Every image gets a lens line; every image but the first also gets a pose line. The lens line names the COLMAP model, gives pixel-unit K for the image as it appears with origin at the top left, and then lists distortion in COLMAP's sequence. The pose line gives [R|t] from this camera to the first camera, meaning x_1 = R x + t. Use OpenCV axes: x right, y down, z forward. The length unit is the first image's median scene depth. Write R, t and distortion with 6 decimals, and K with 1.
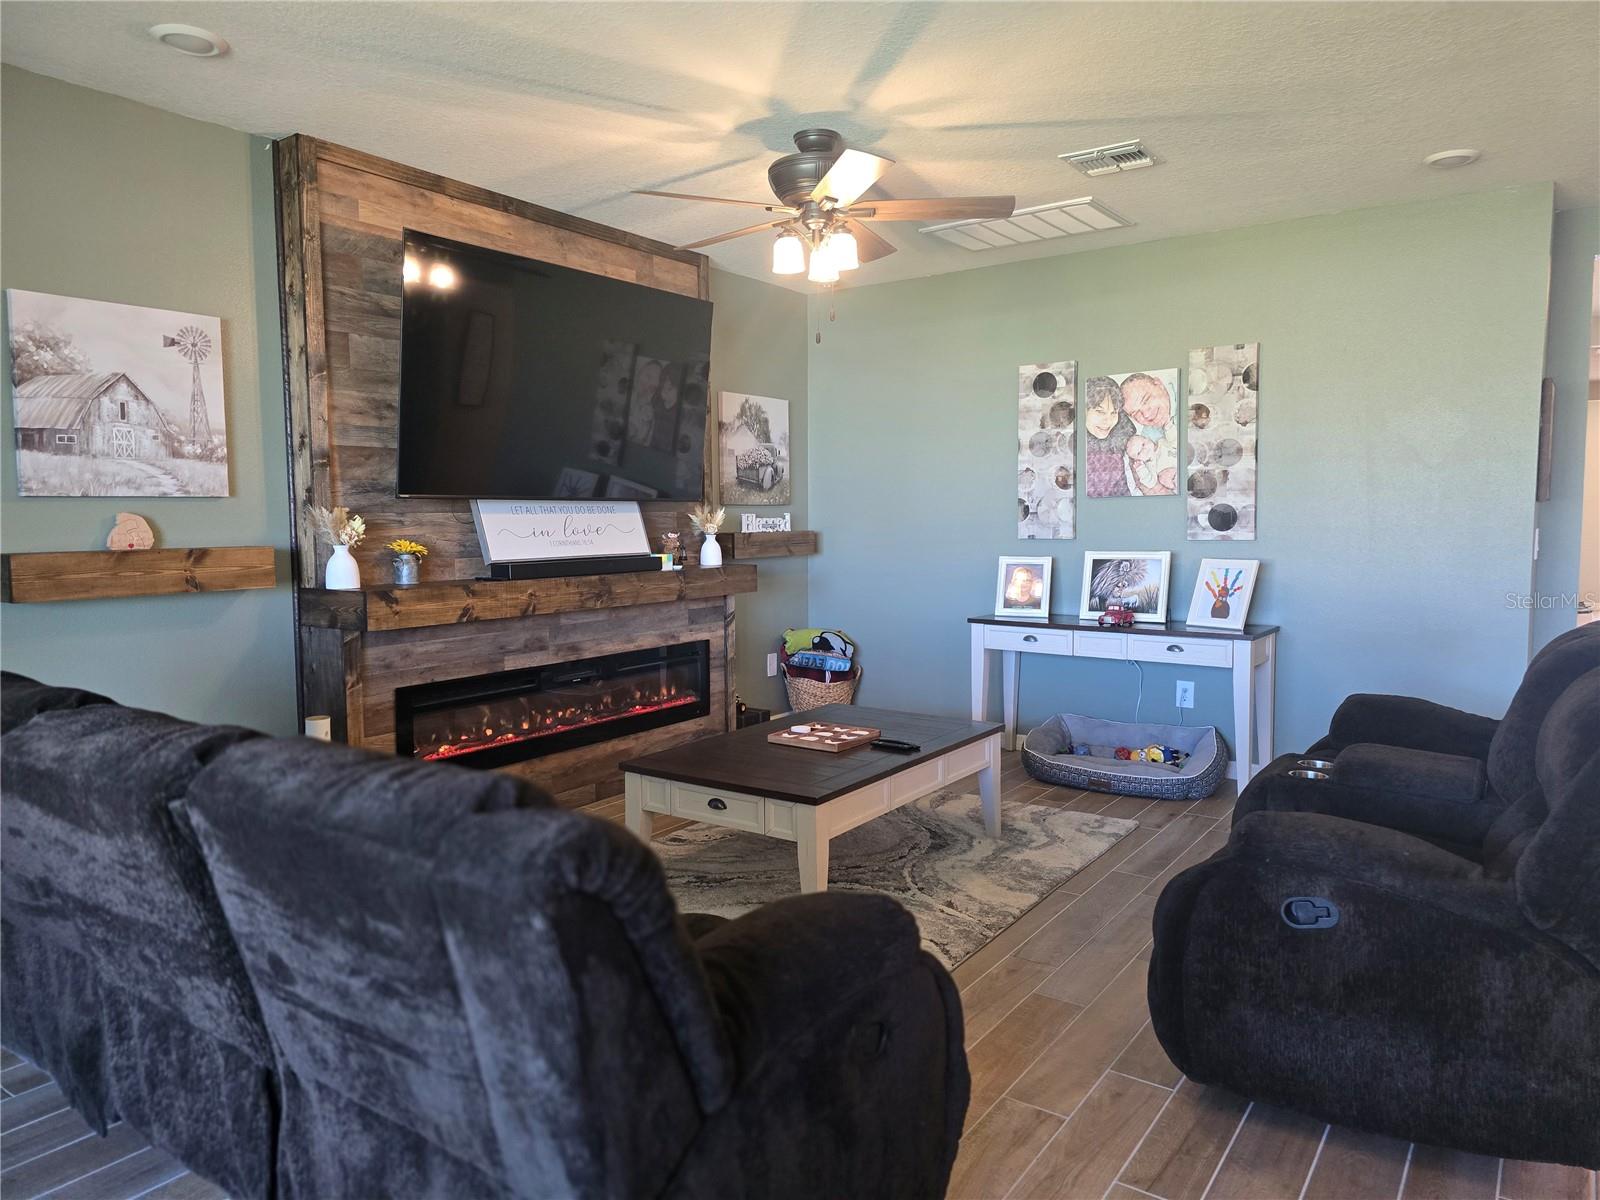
lens RADIAL K [[1077.1, 0, 792.3], [0, 1077.1, 596.3], [0, 0, 1]] dist [0.041164, -0.018881]
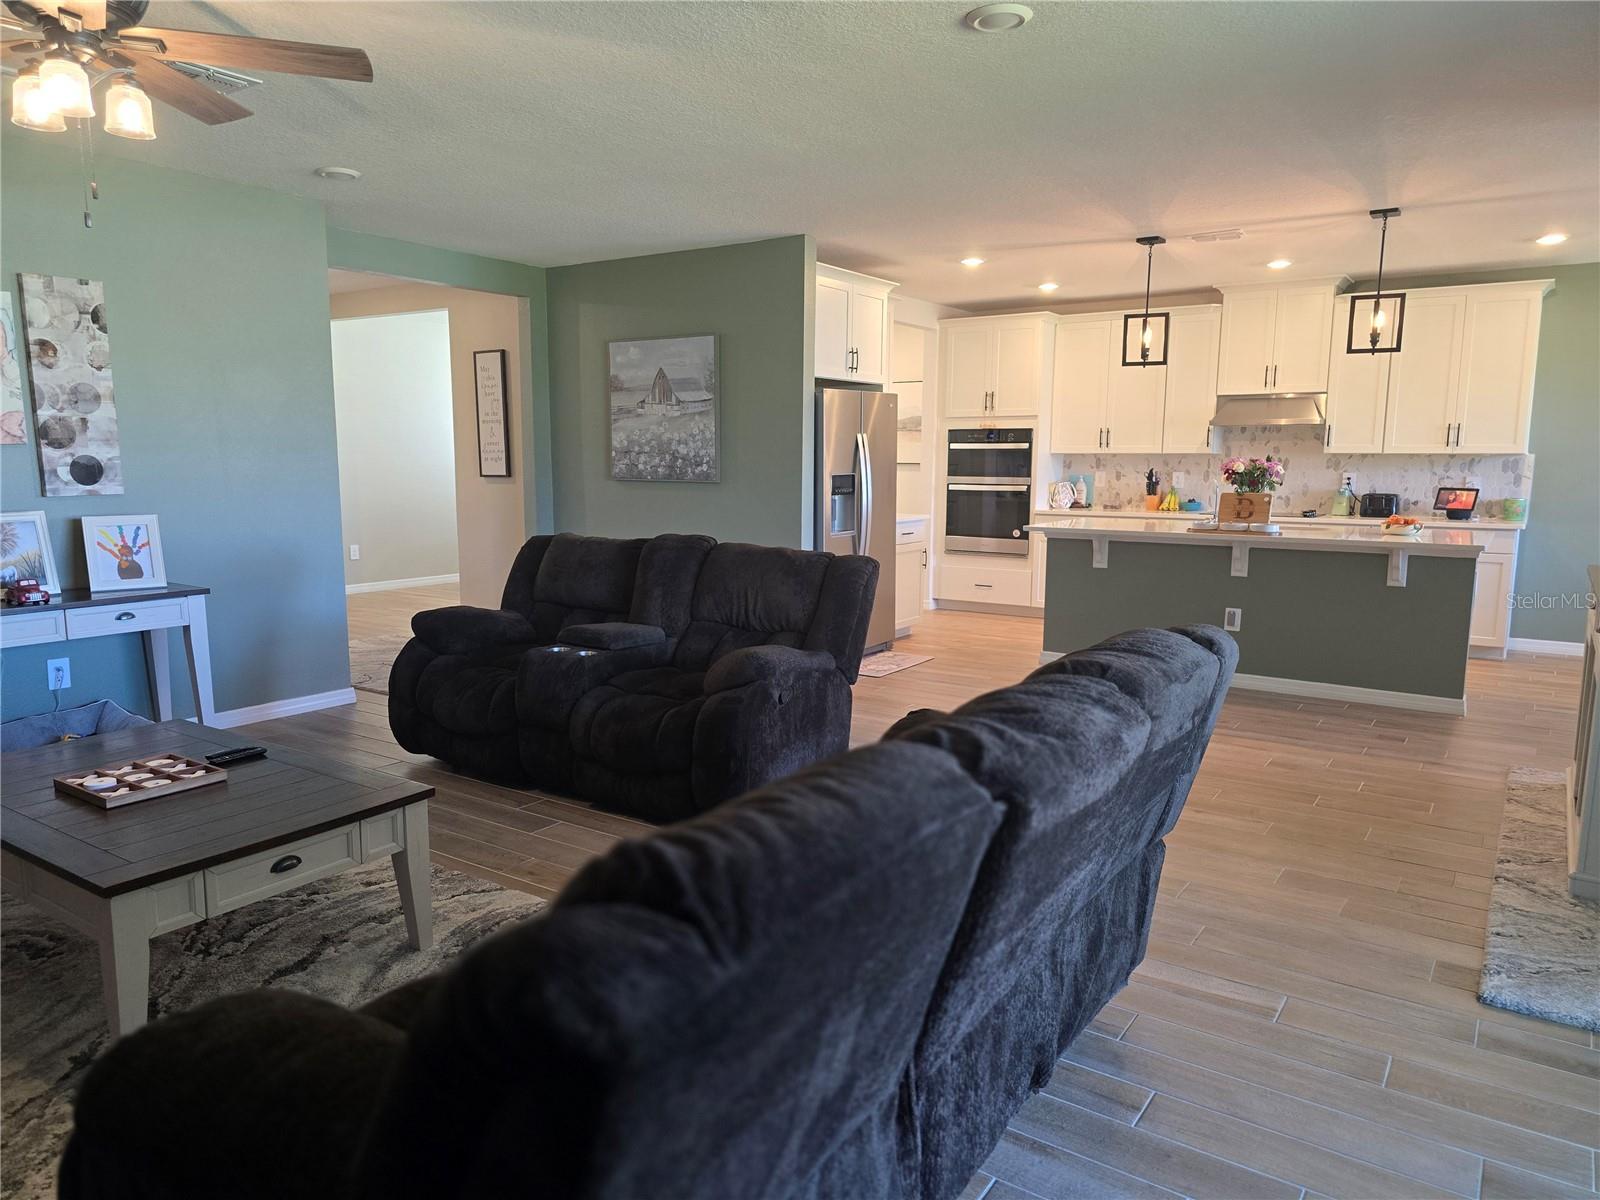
lens RADIAL K [[1077.1, 0, 793.9], [0, 1077.1, 596.6], [0, 0, 1]] dist [0.041164, -0.018881]
pose [[-0.020250, -0.125538, 0.991882, -0.534167], [0.078069, 0.988858, 0.126749, -0.038008], [-0.996742, 0.080002, -0.010224, 0.428277]]
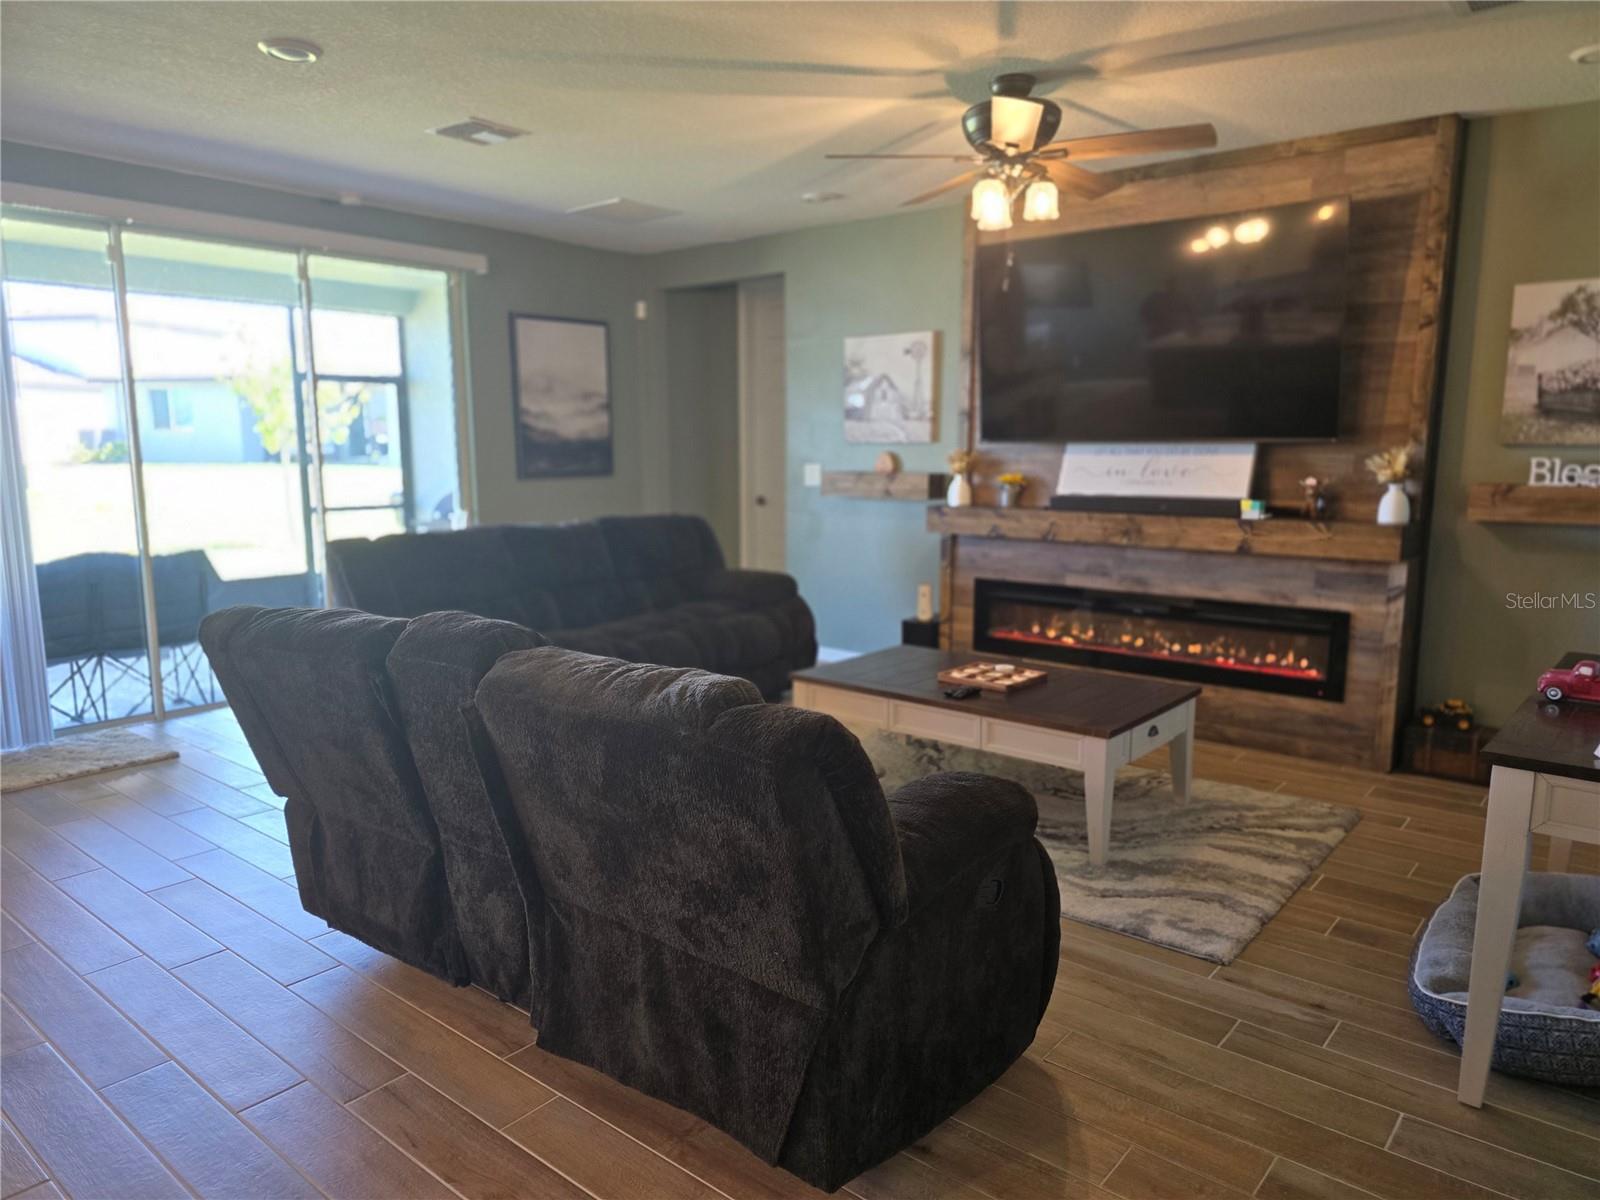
lens RADIAL K [[1077.1, 0, 796.9], [0, 1077.1, 603.6], [0, 0, 1]] dist [0.041164, -0.018881]
pose [[-0.081044, 0.153817, -0.984770, 0.817324], [-0.077256, 0.984078, 0.160067, -0.070132], [0.993712, 0.089052, -0.067871, 0.676160]]
